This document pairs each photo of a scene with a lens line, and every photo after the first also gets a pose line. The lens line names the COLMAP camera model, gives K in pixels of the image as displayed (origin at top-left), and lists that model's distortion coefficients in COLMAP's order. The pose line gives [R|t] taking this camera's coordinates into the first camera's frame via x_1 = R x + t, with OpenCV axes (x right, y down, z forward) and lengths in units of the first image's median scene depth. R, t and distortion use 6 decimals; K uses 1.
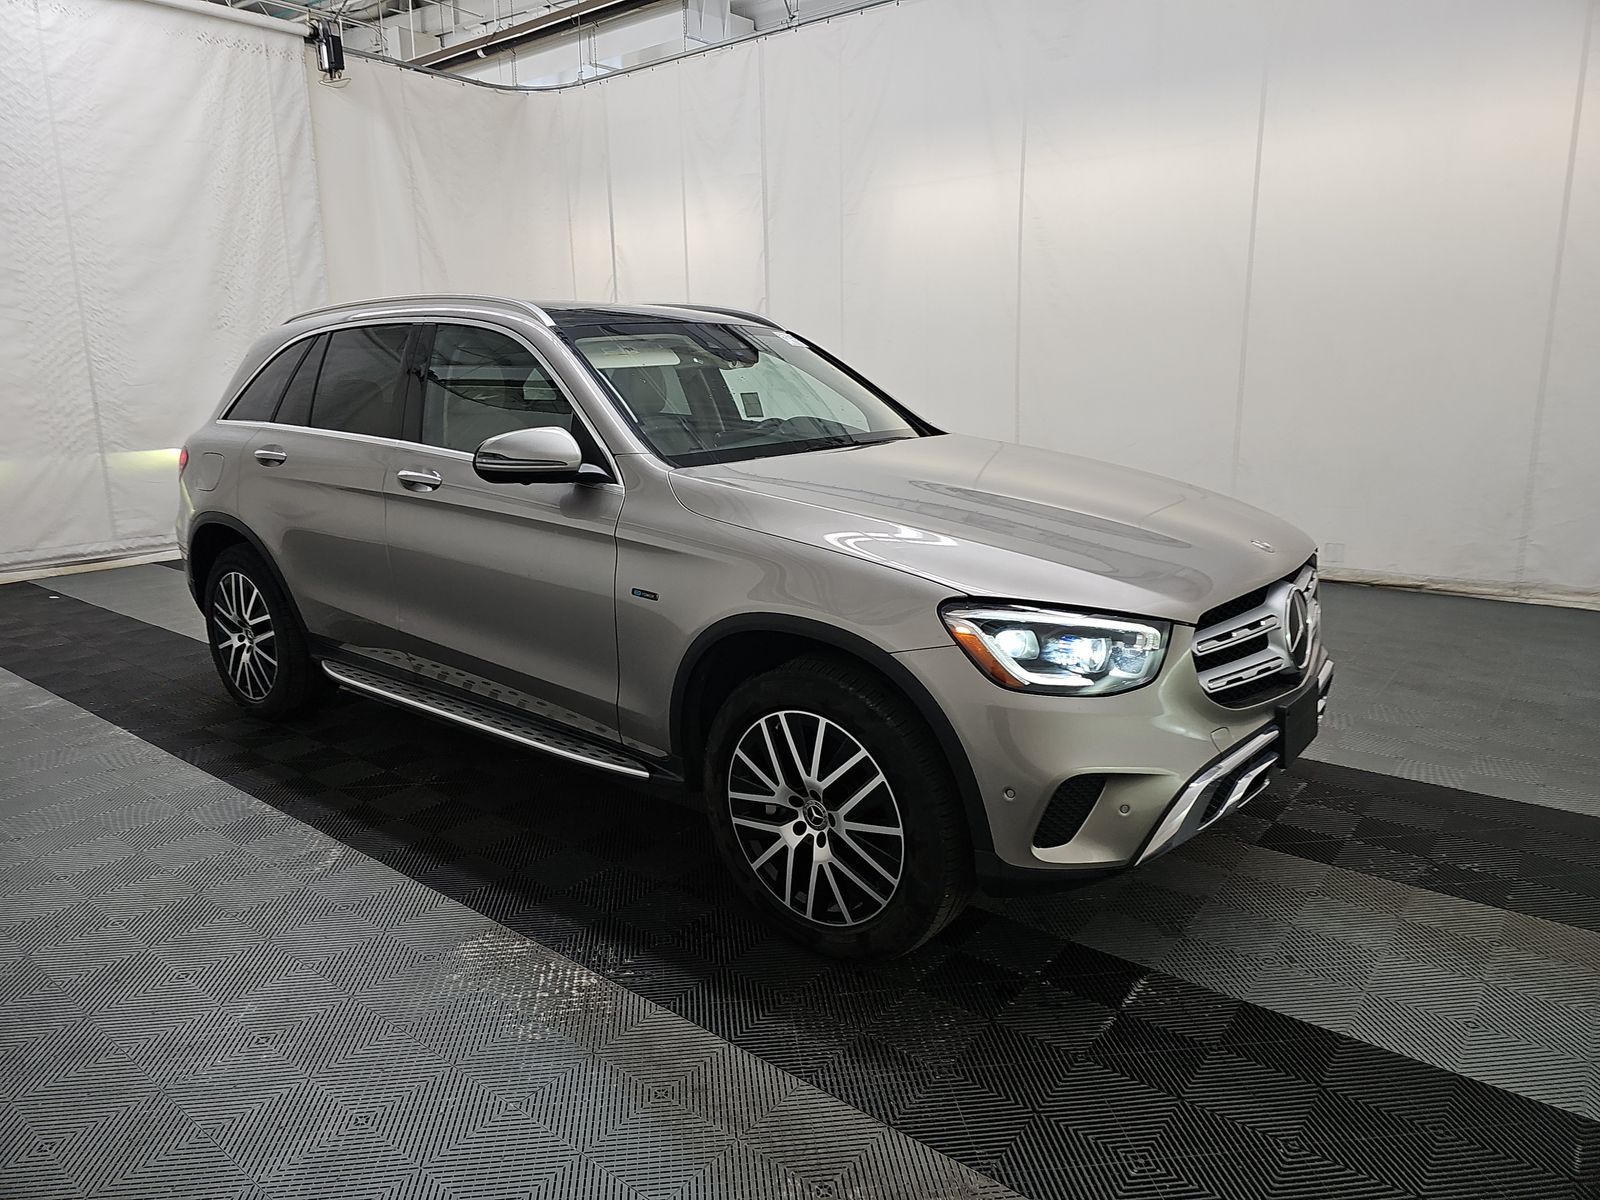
lens RADIAL K [[1044.9, 0, 781.4], [0, 1044.9, 590.0], [0, 0, 1]] dist [0.037960, -0.030256]
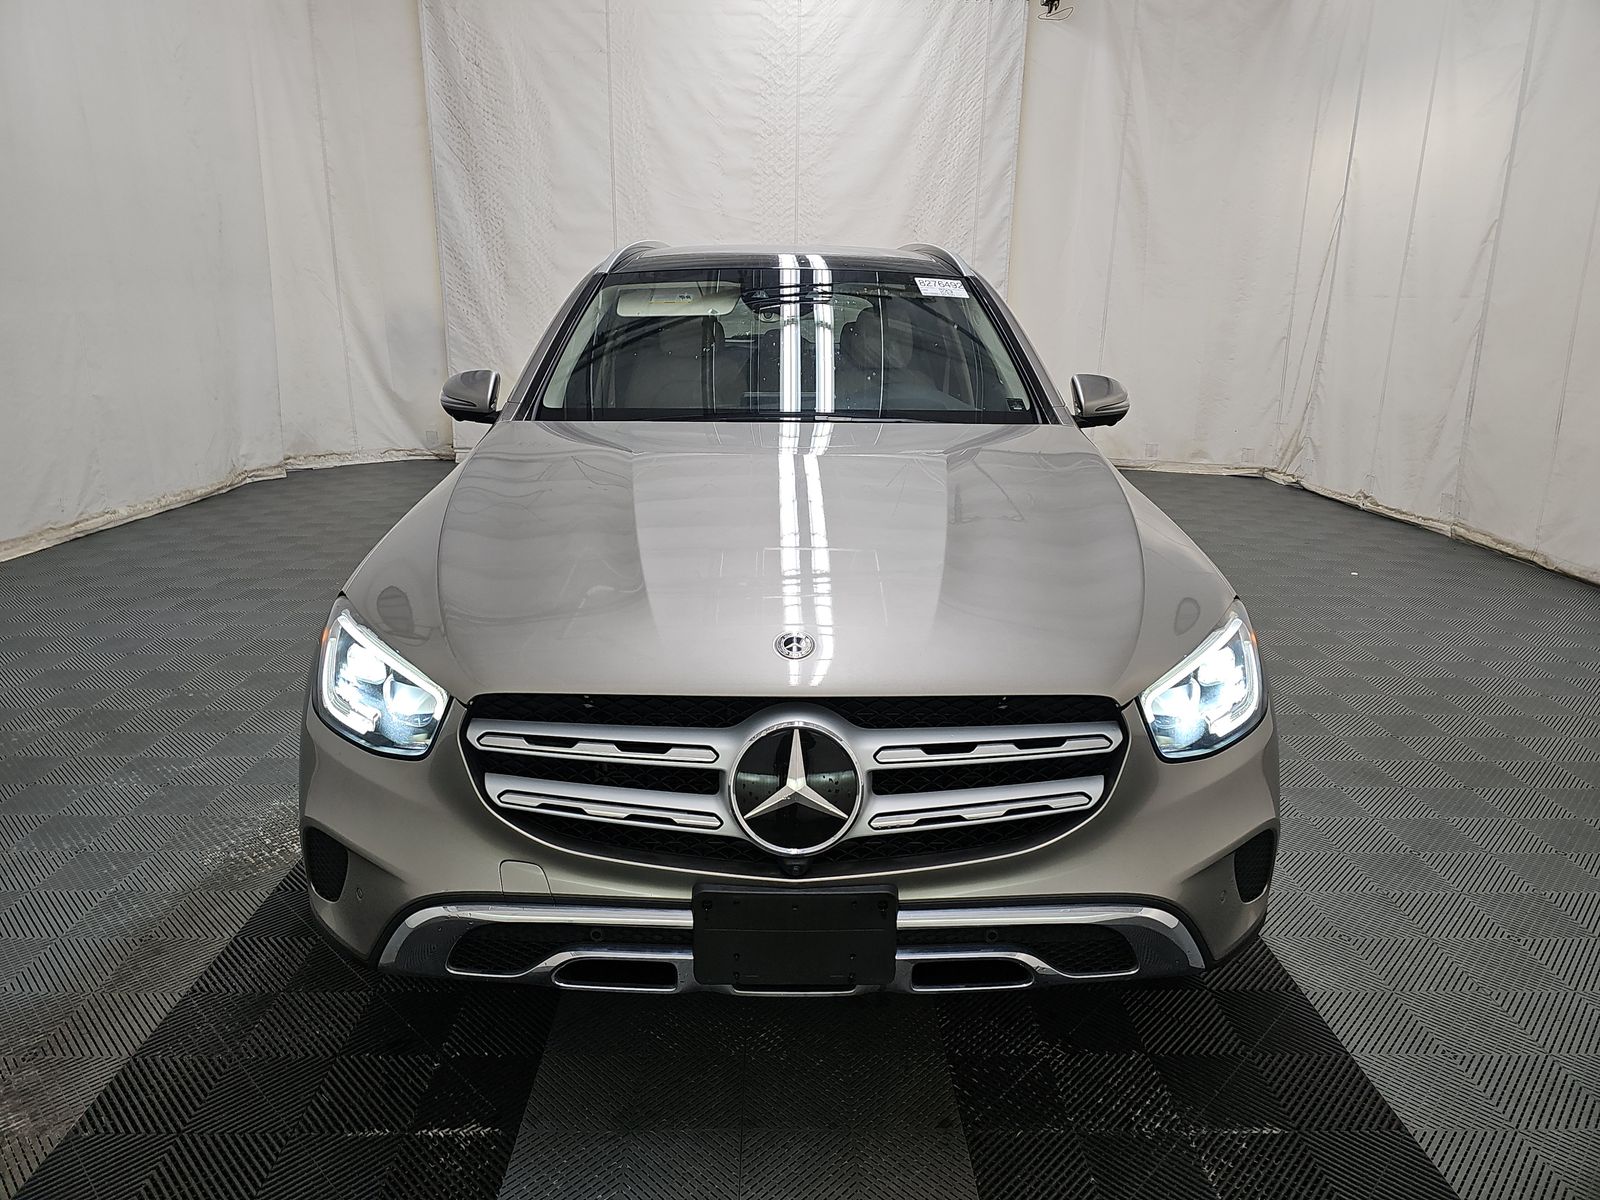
lens RADIAL K [[1055.3, 0, 800.0], [0, 1055.3, 600.0], [0, 0, 1]] dist [0.018504, -0.006706]
pose [[0.645527, 0.230863, -0.728009, 0.320219], [-0.181708, 0.972272, 0.147203, -0.057108], [0.741807, 0.037262, 0.669578, 0.202714]]
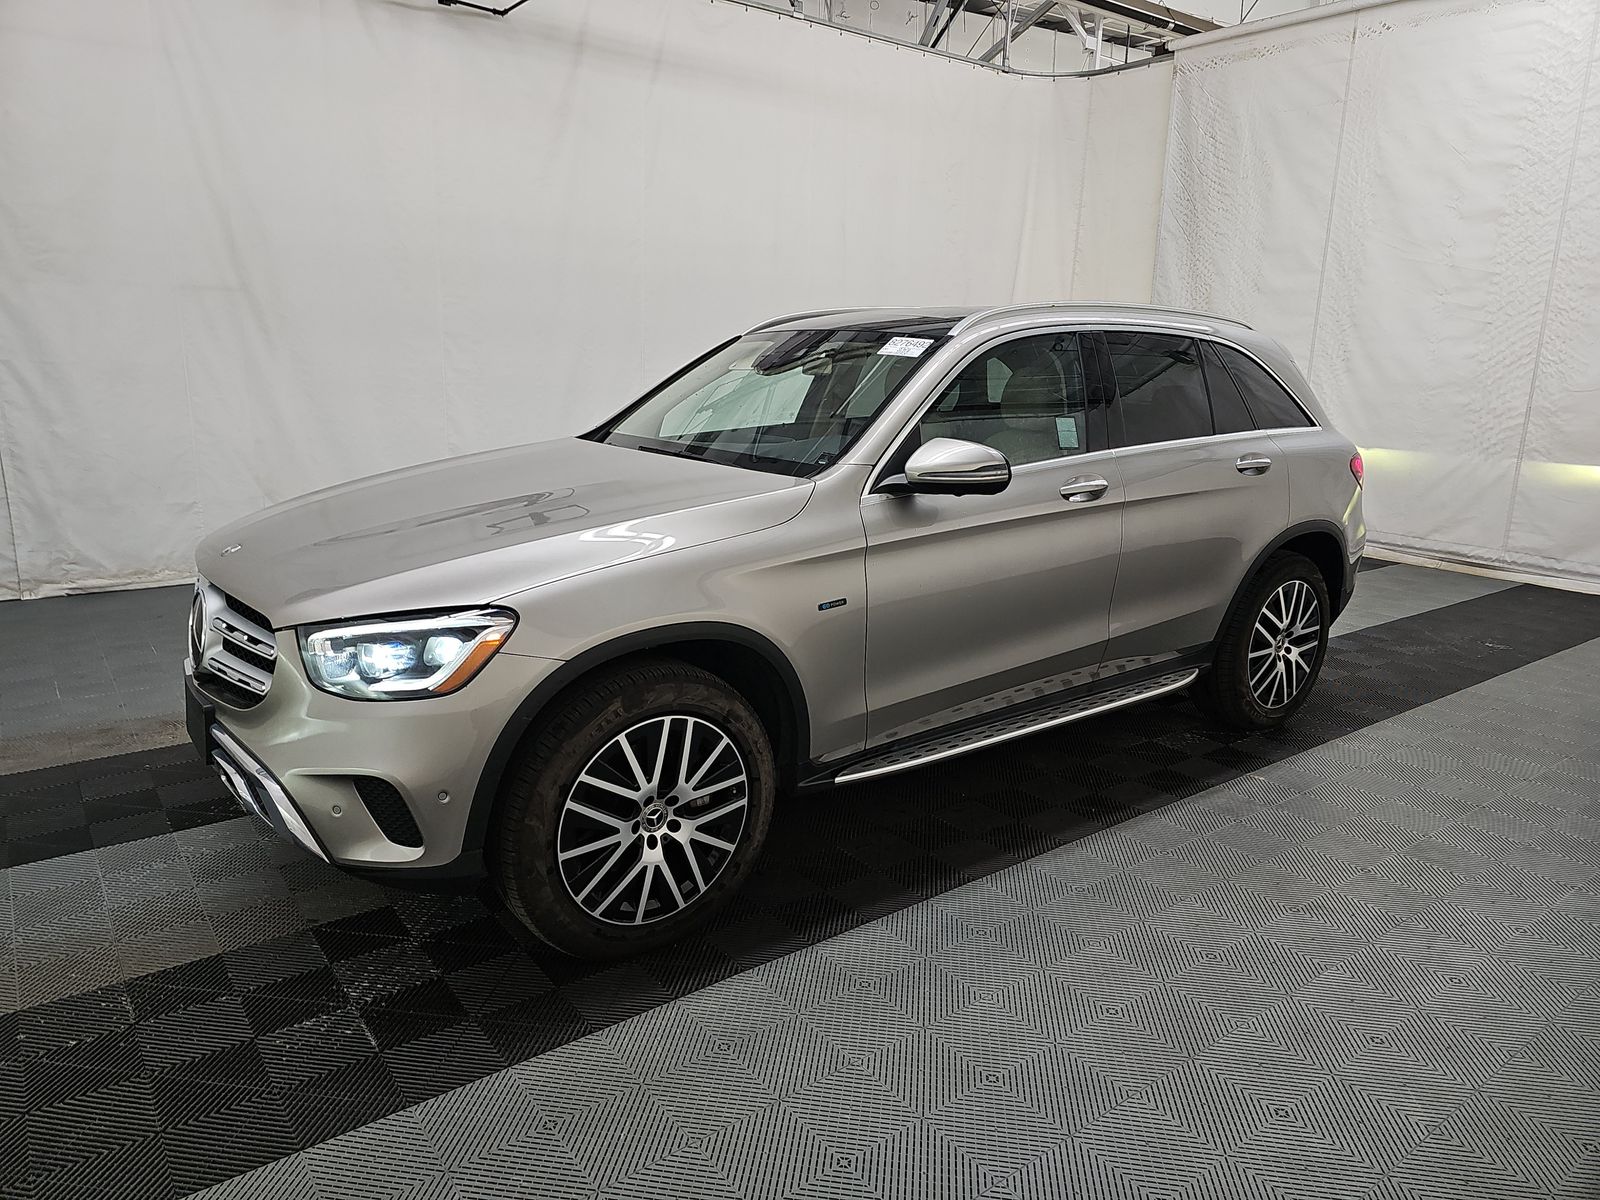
lens RADIAL K [[1030.7, 0, 800.0], [0, 1030.7, 600.0], [0, 0, 1]] dist [0.003596, -0.017106]
pose [[-0.235836, 0.241652, -0.941268, 0.427304], [-0.215036, 0.931602, 0.293048, -0.147889], [0.947703, 0.271518, -0.167741, 0.590539]]
